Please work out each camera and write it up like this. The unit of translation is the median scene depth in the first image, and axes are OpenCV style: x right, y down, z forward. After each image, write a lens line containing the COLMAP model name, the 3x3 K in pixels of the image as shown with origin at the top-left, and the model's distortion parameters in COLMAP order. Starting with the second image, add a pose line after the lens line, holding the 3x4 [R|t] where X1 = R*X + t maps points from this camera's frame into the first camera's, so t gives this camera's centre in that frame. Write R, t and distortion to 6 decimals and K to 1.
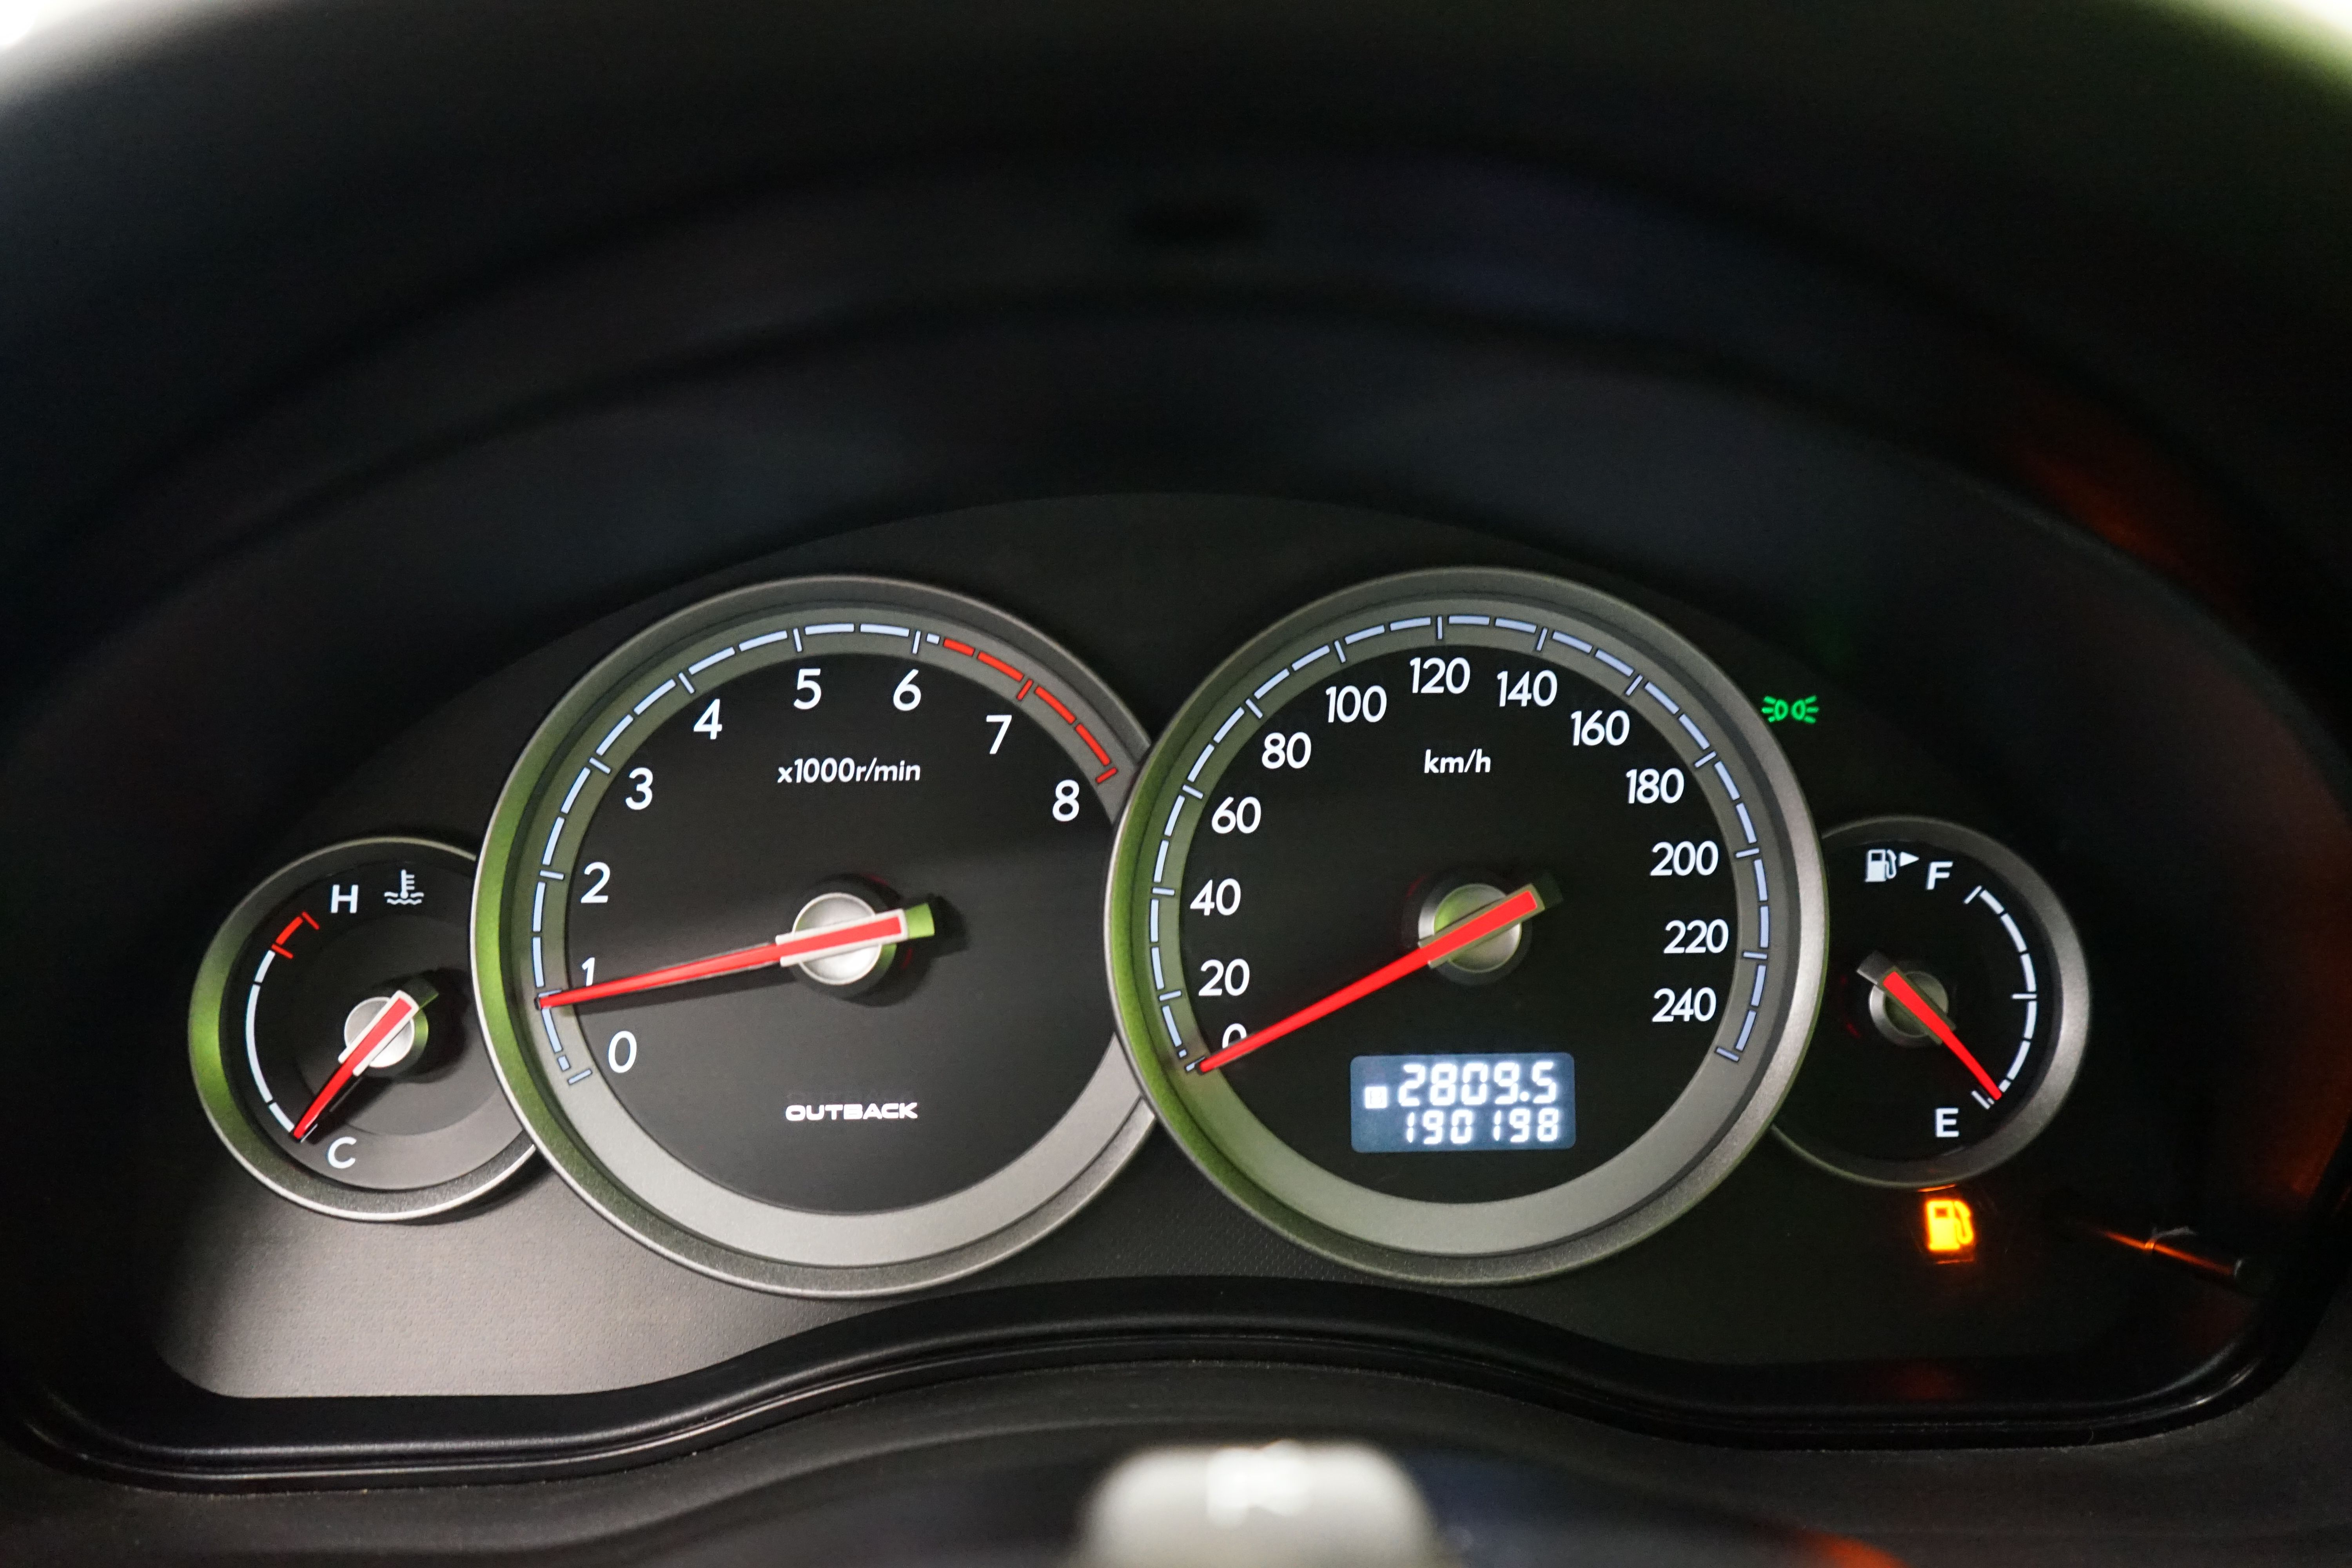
lens RADIAL K [[1784.4, 0, 1174.5], [0, 1784.4, 775.1], [0, 0, 1]] dist [-0.035153, -0.003632]
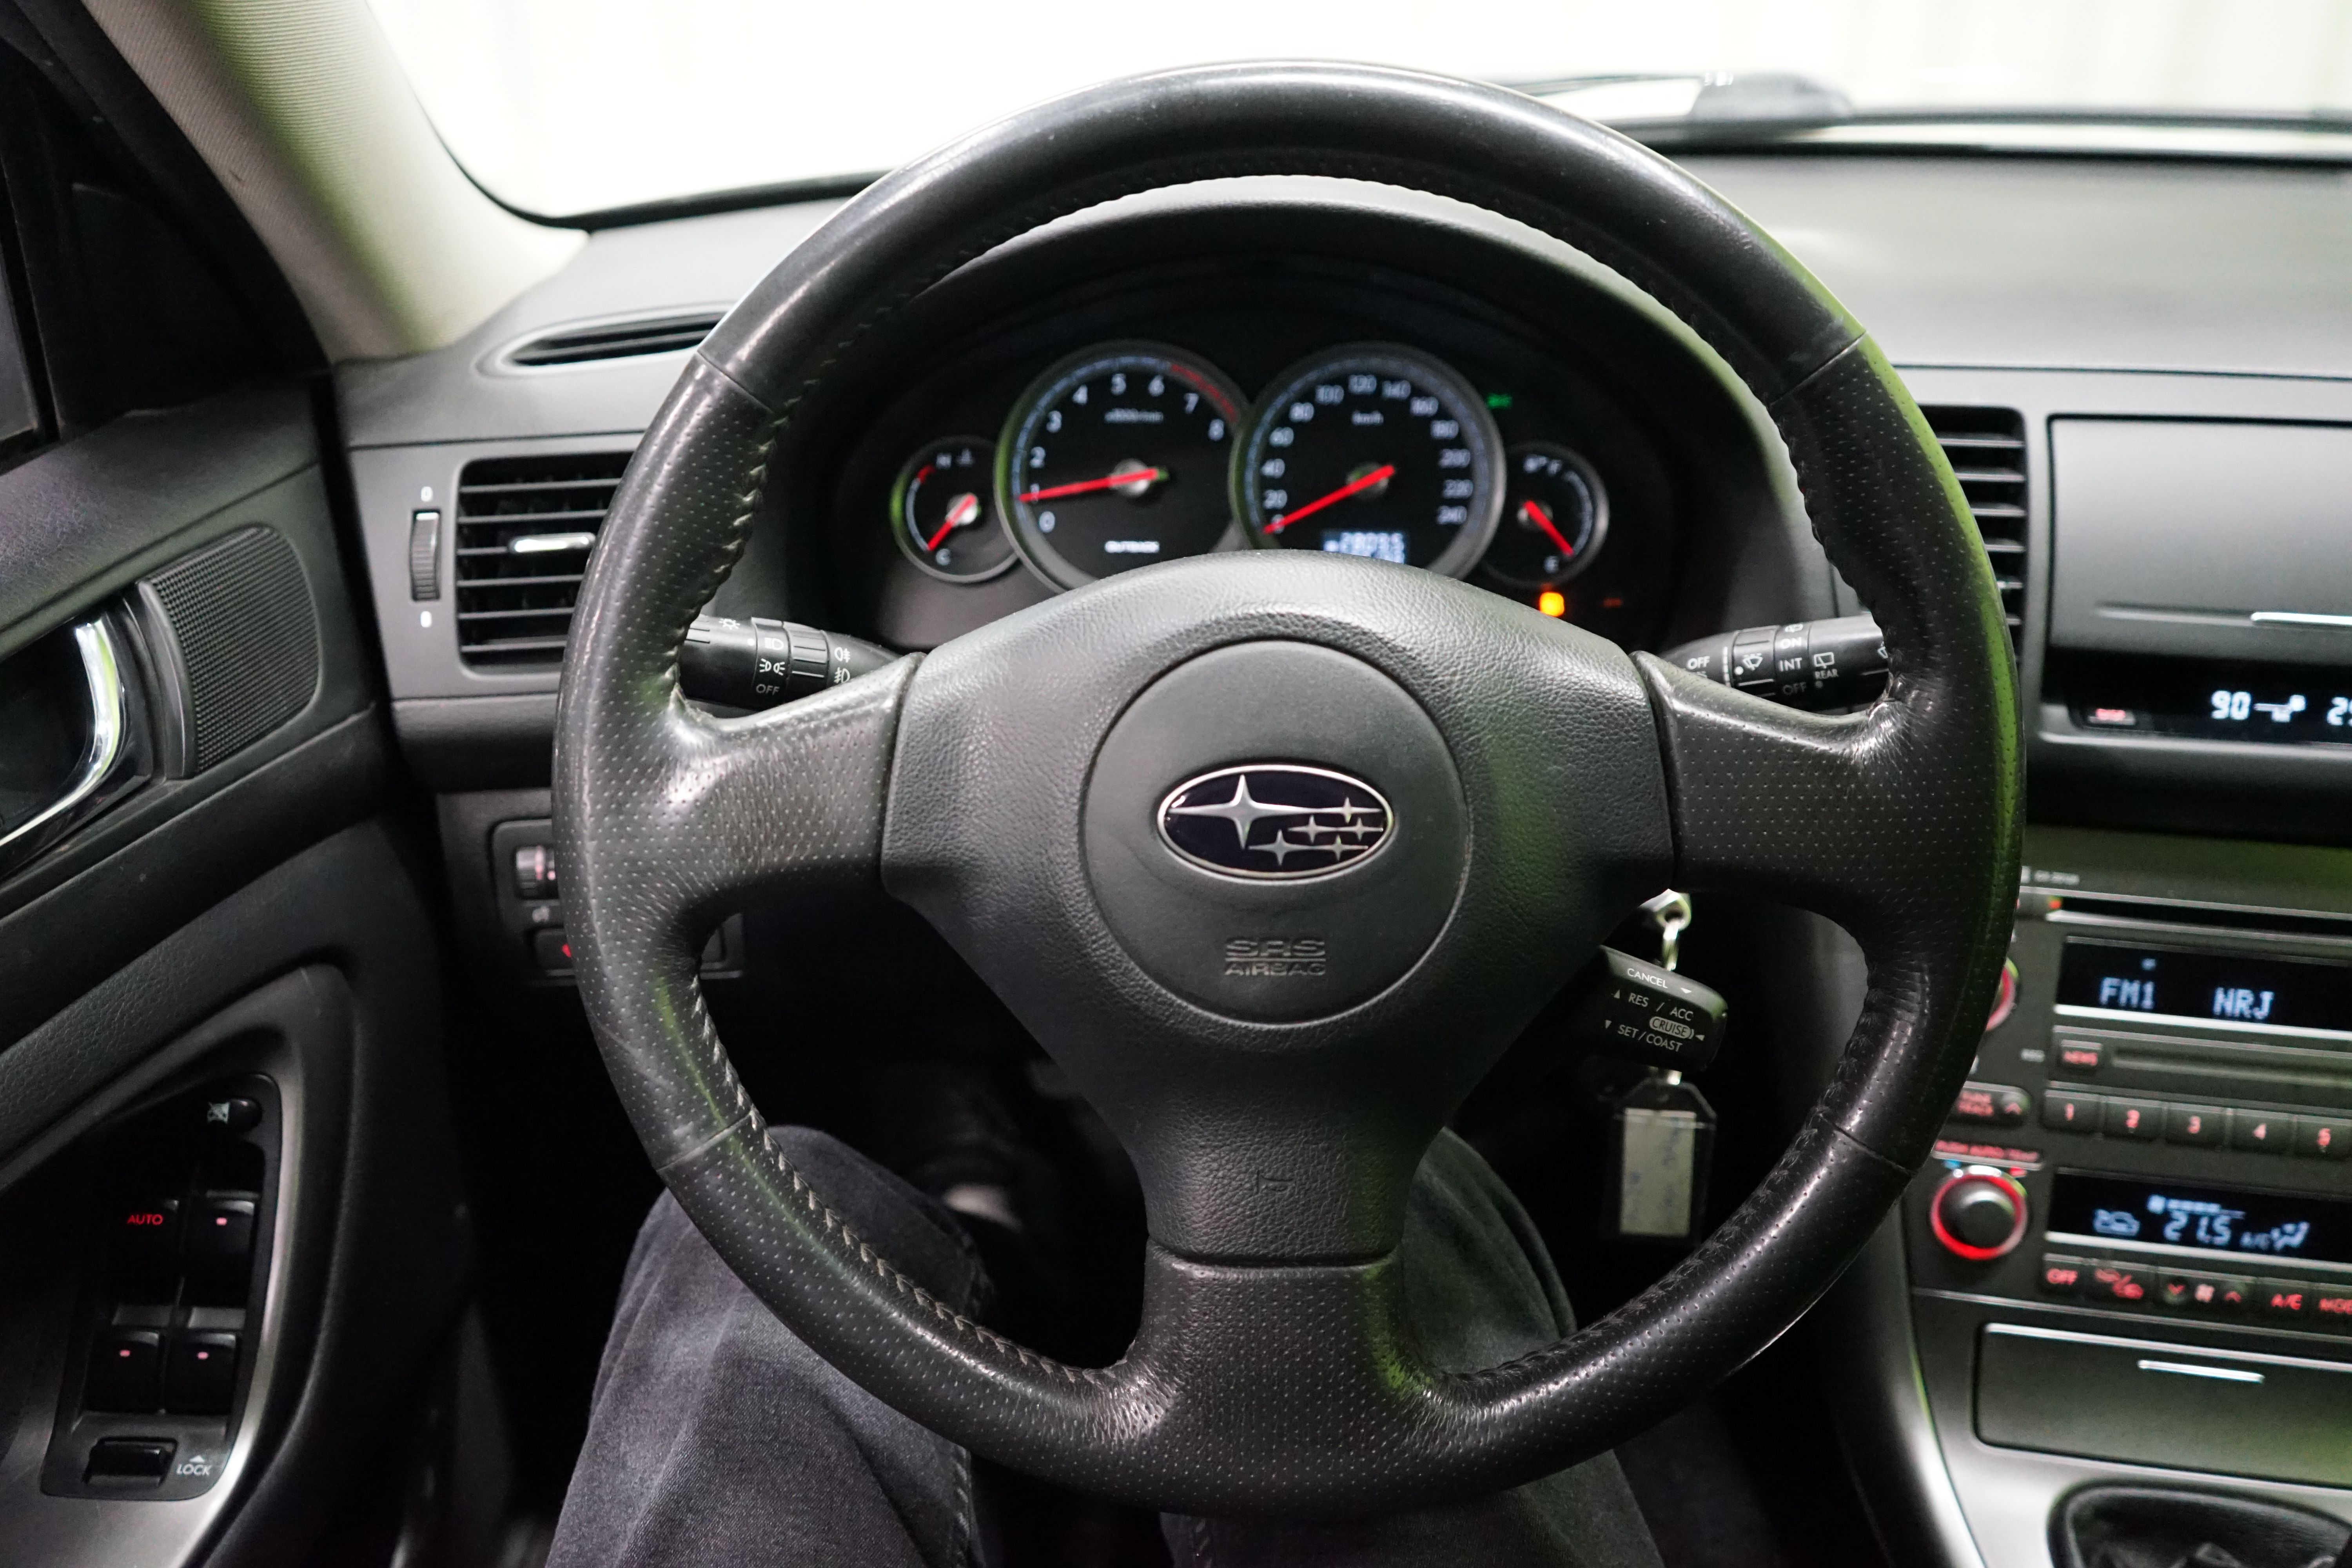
lens RADIAL K [[1784.4, 0, 1189.8], [0, 1784.4, 774.3], [0, 0, 1]] dist [-0.035153, -0.003632]
pose [[0.998728, 0.030222, -0.040355, 0.020924], [-0.022346, 0.982854, 0.183028, 0.034041], [0.045195, -0.181894, 0.982279, -1.667936]]
